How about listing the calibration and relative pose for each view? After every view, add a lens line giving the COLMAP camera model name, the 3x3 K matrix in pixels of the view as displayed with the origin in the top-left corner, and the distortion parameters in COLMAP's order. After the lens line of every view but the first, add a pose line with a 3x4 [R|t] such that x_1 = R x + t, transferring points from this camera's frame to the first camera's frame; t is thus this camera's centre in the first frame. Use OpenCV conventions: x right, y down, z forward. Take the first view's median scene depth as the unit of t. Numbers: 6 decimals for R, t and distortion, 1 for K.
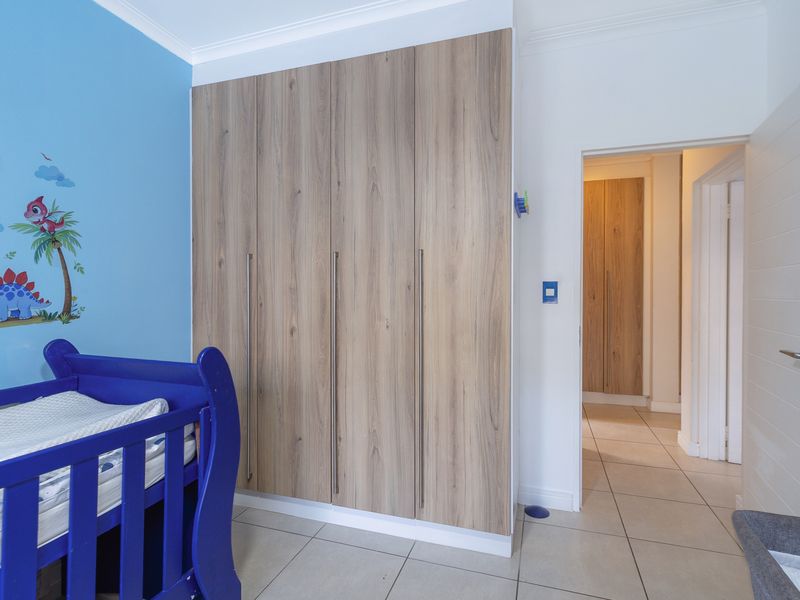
lens RADIAL K [[420.2, 0, 393.1], [0, 420.2, 300.7], [0, 0, 1]] dist [0.002329, 0.000185]
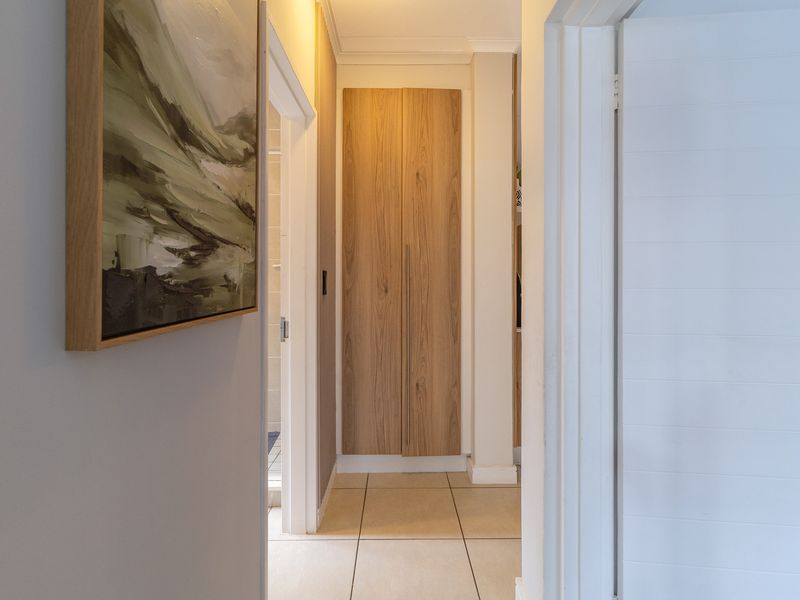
lens RADIAL K [[420.2, 0, 401.7], [0, 420.2, 293.6], [0, 0, 1]] dist [0.002329, 0.000185]
pose [[0.937451, -0.010303, 0.347965, 0.305579], [0.007319, 0.999924, 0.009889, -0.008854], [-0.348041, -0.006724, 0.937455, 0.465650]]
